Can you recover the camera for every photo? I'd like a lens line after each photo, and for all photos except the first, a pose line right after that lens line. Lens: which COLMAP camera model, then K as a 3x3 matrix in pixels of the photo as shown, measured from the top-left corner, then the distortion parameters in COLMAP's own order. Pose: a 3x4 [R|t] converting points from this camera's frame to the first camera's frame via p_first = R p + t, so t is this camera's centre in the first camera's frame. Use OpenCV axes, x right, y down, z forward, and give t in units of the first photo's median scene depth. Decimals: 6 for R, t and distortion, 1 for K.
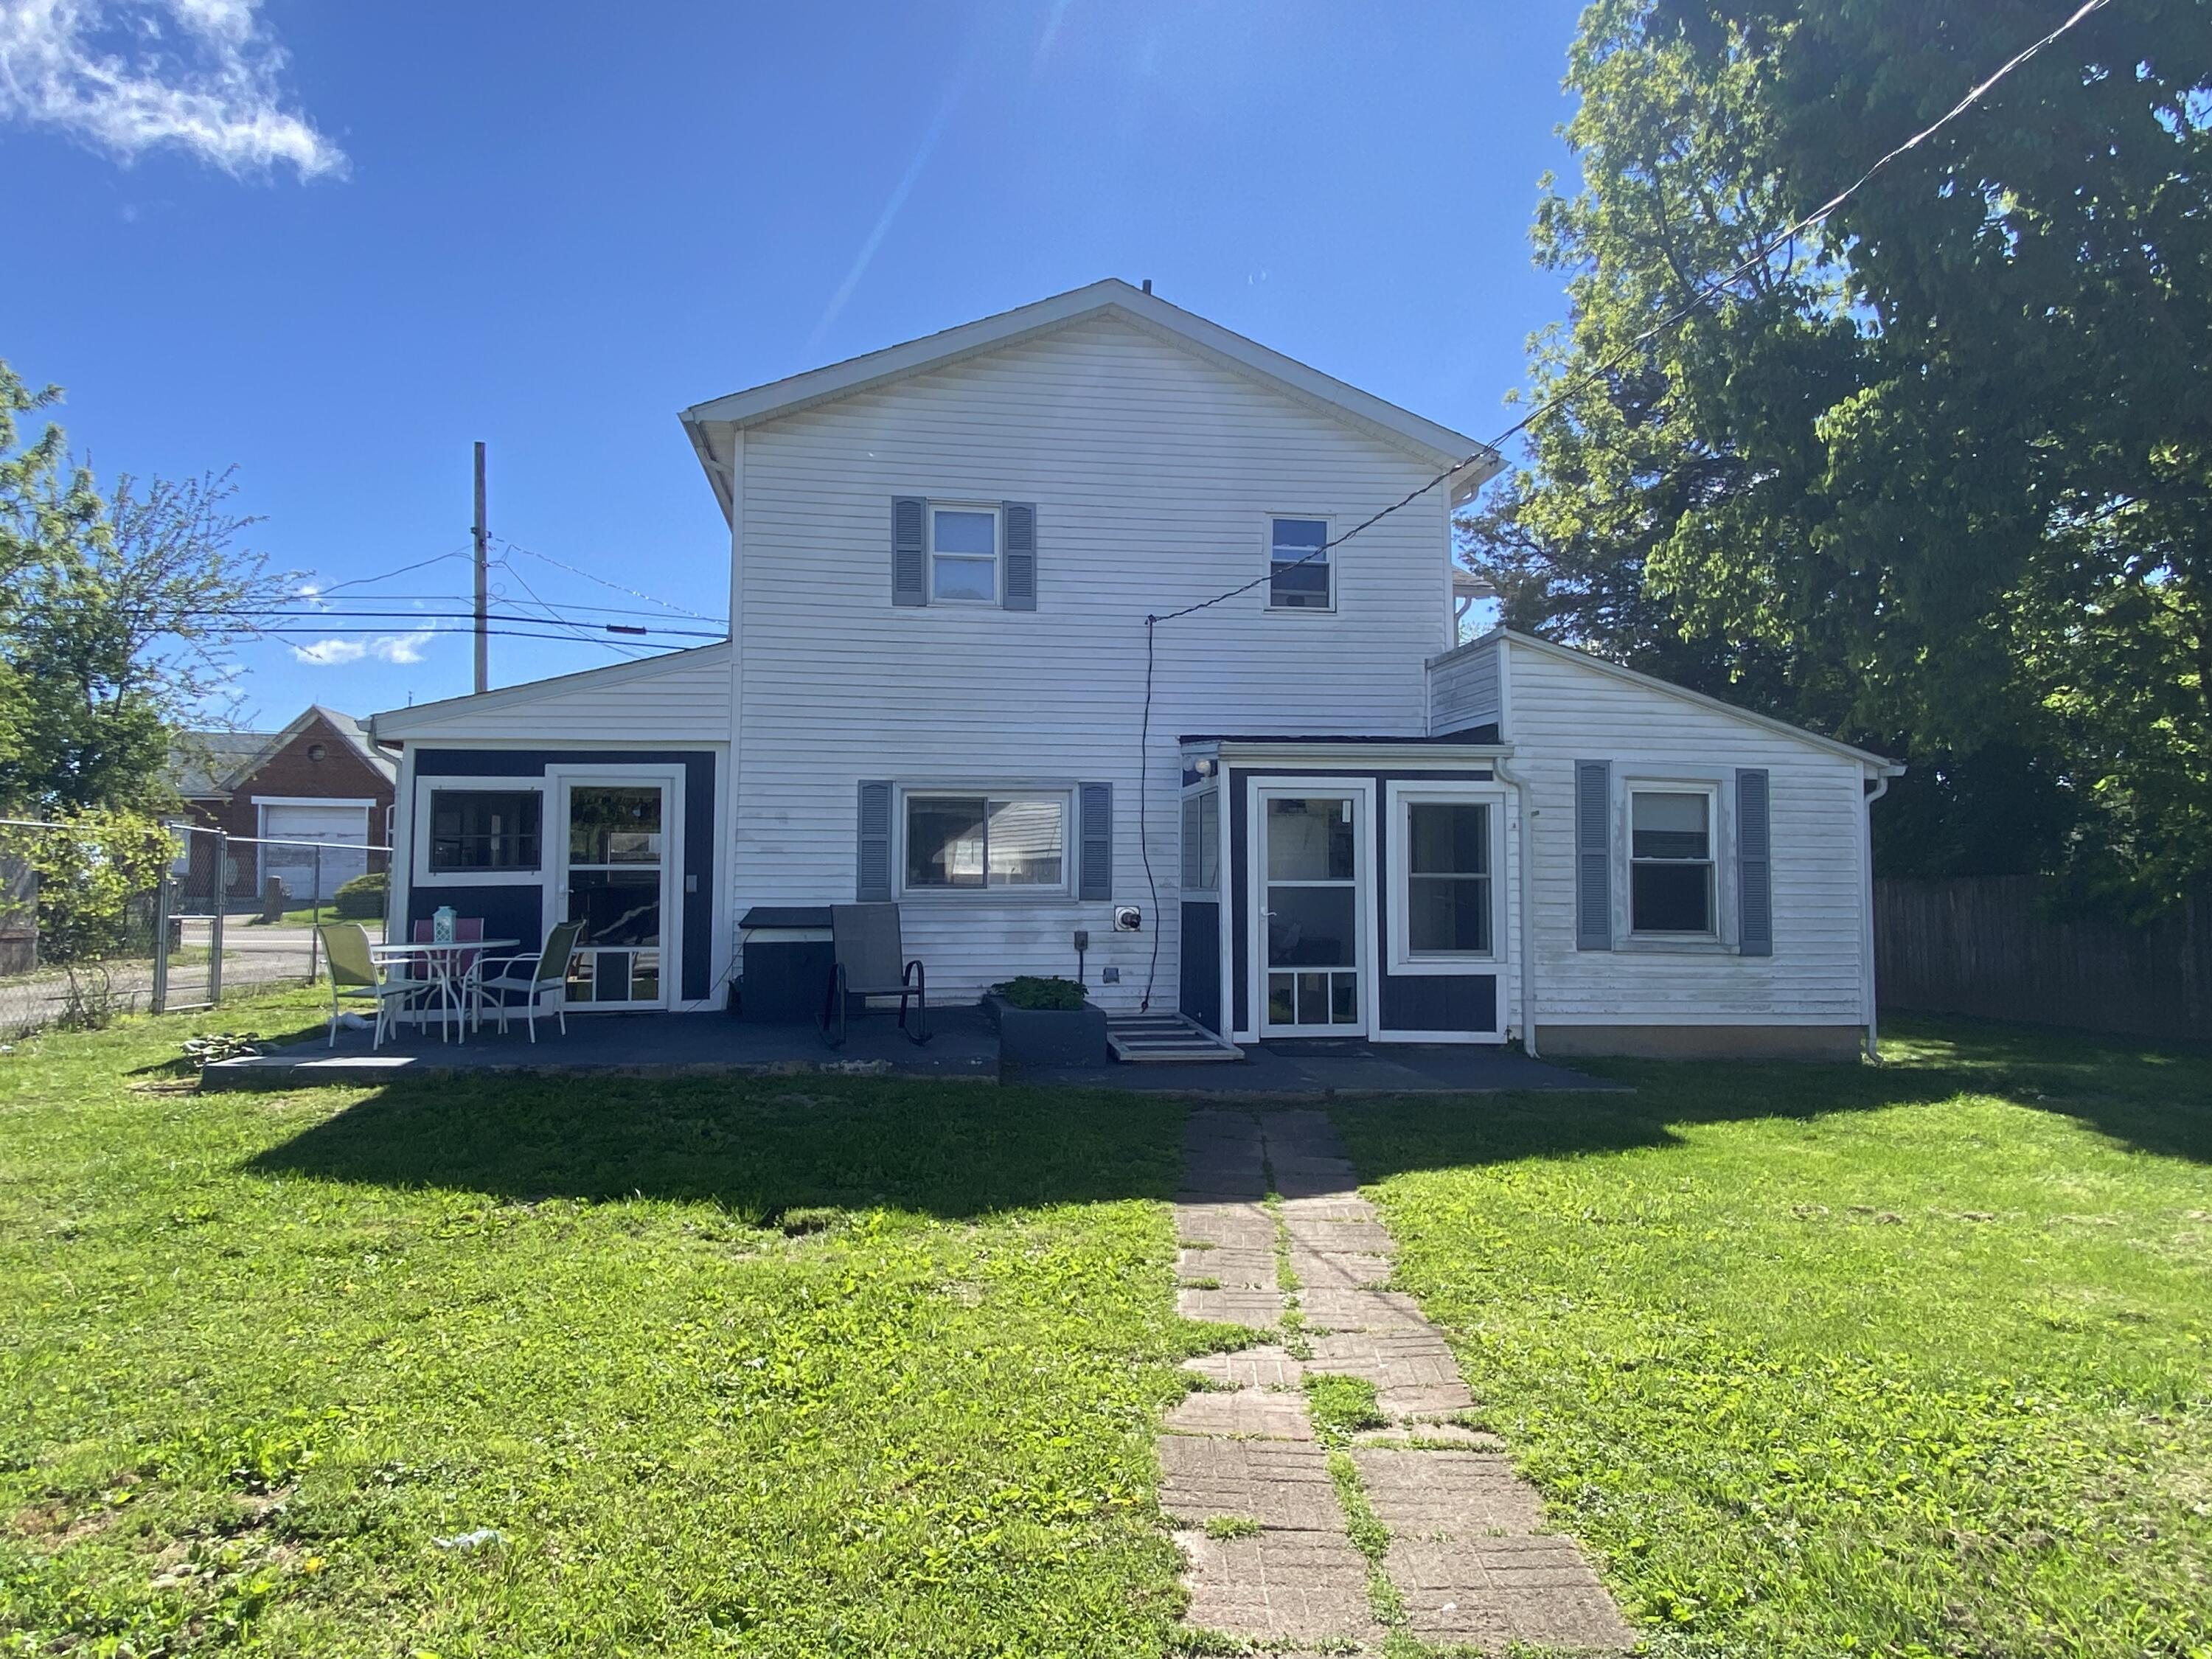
lens RADIAL K [[1380.2, 0, 1106.0], [0, 1380.2, 829.5], [0, 0, 1]] dist [-0.030235, -0.001031]
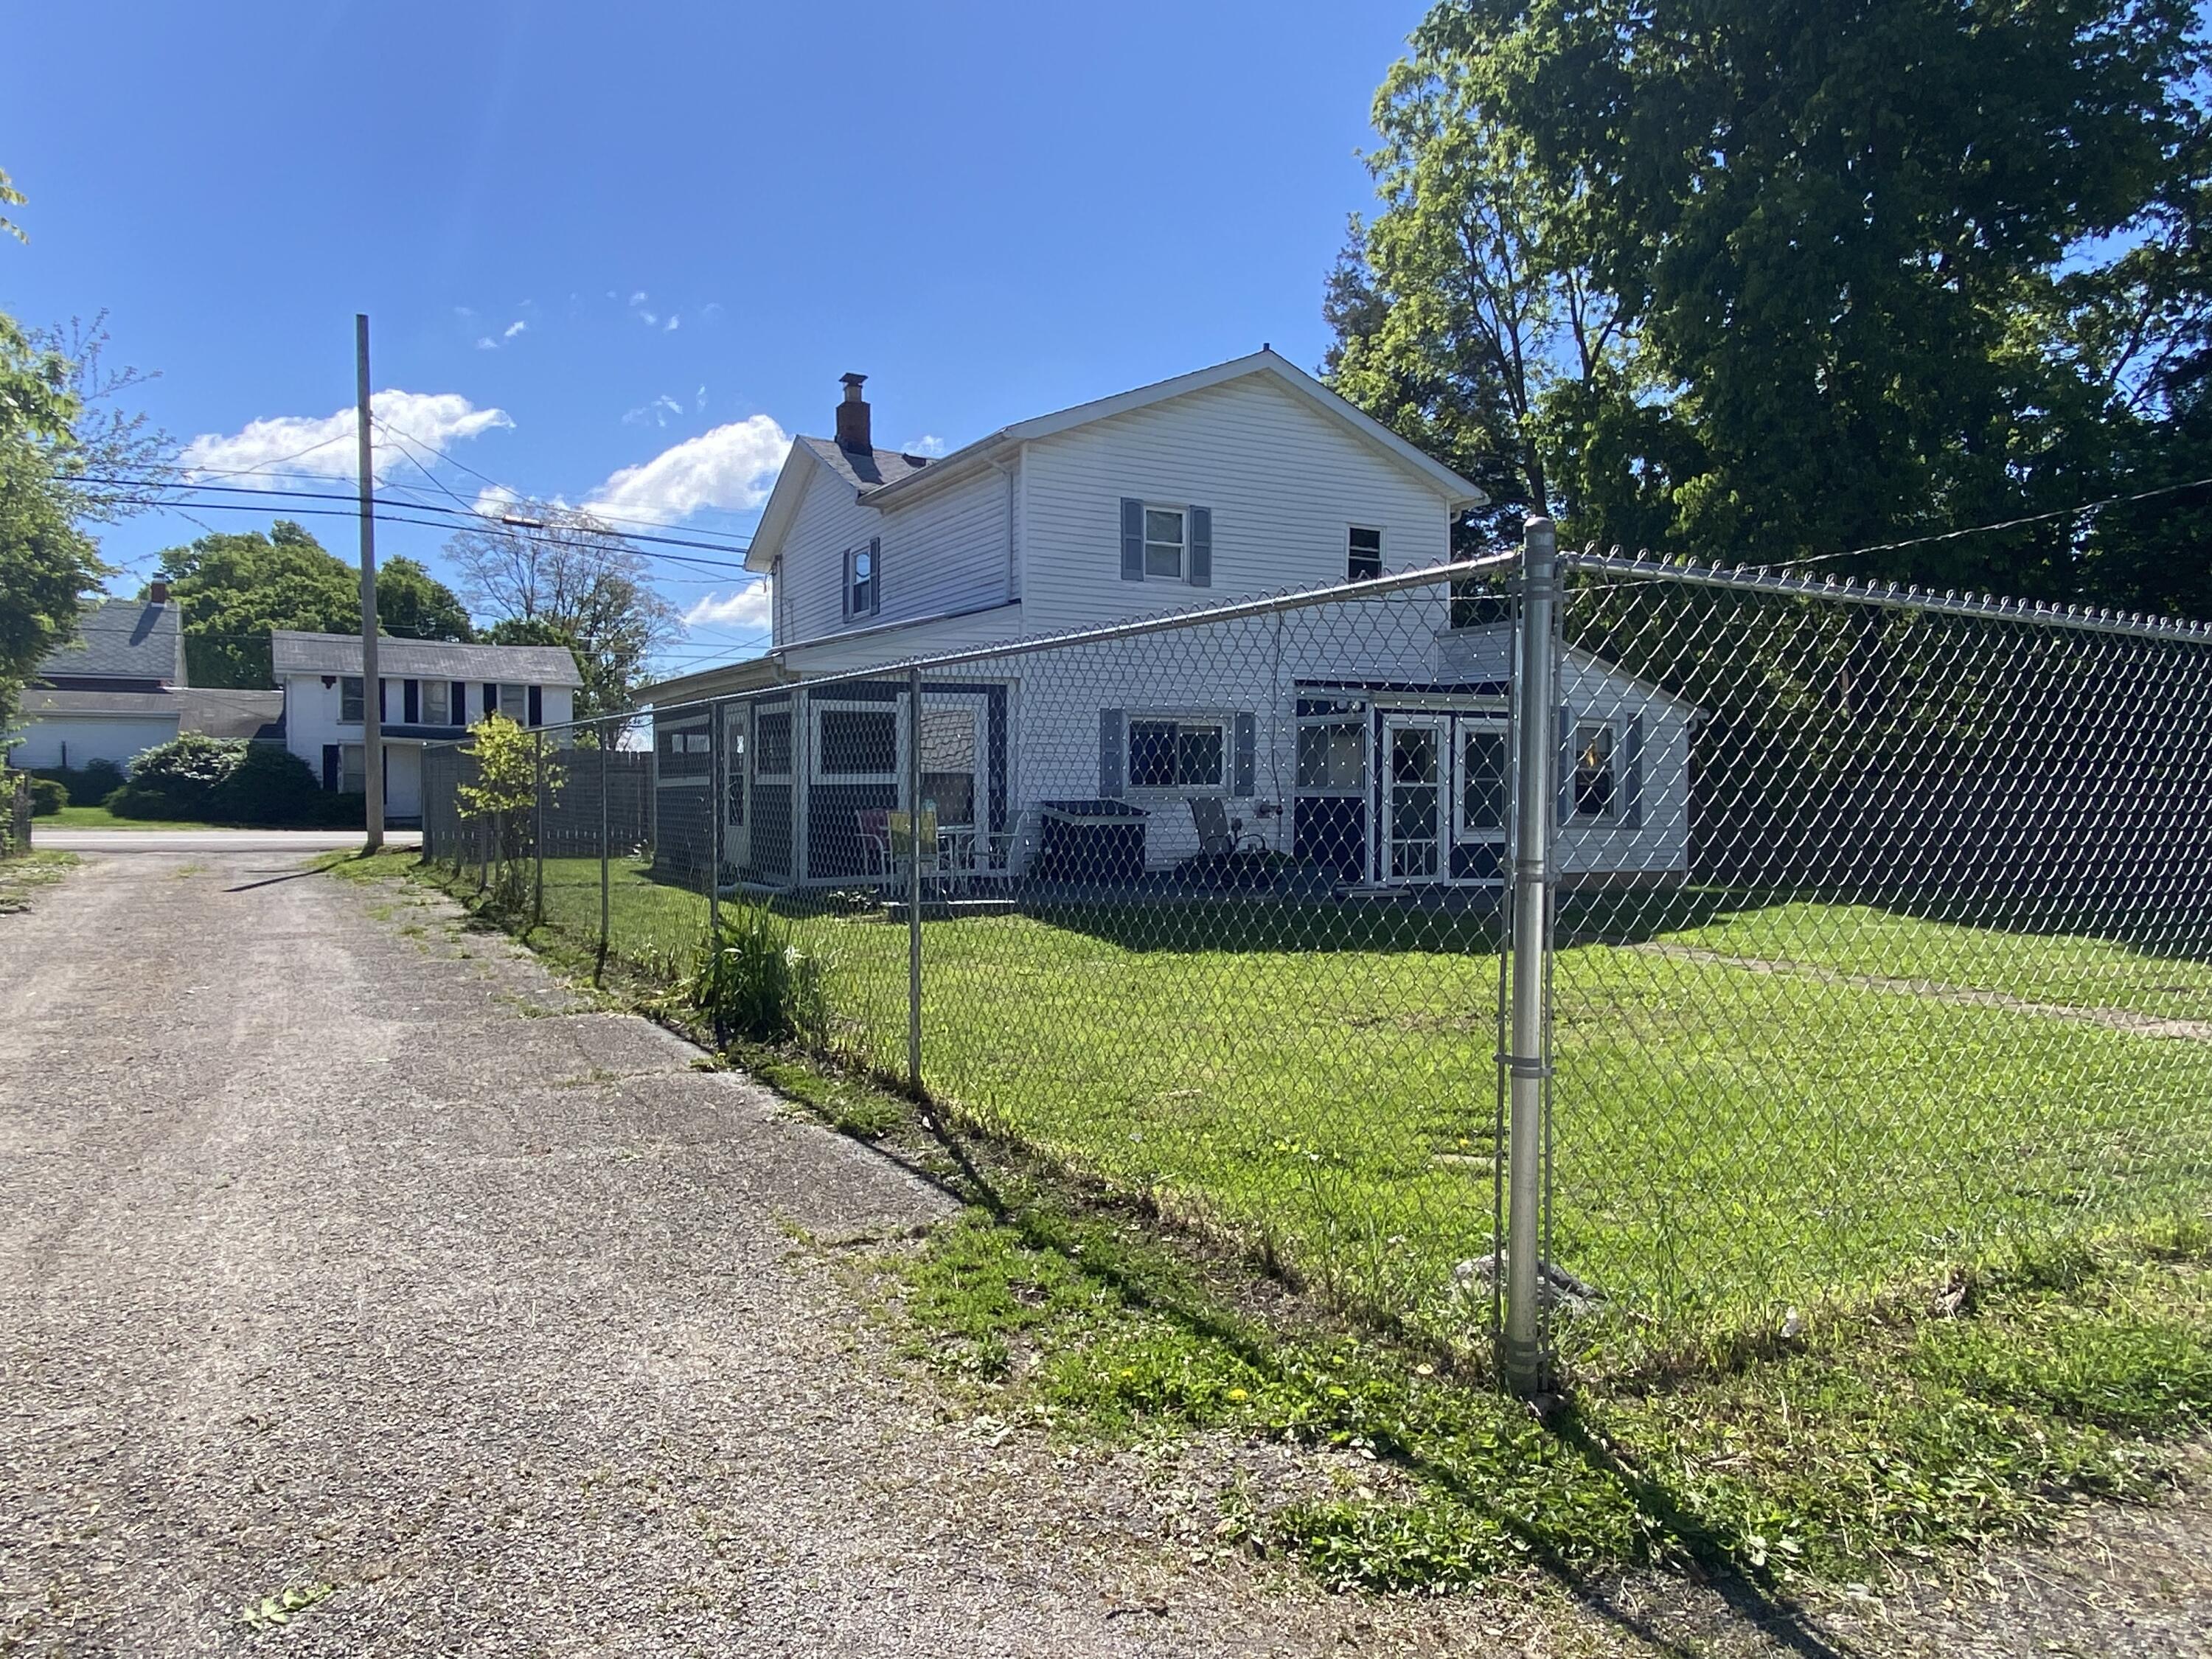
lens RADIAL K [[1513.8, 0, 1106.0], [0, 1513.8, 829.5], [0, 0, 1]] dist [0.002597, 0.001025]
pose [[0.933669, -0.006634, 0.358076, -0.708112], [-0.020891, 0.997117, 0.072945, -0.024226], [-0.357527, -0.075587, 0.930839, -0.408613]]
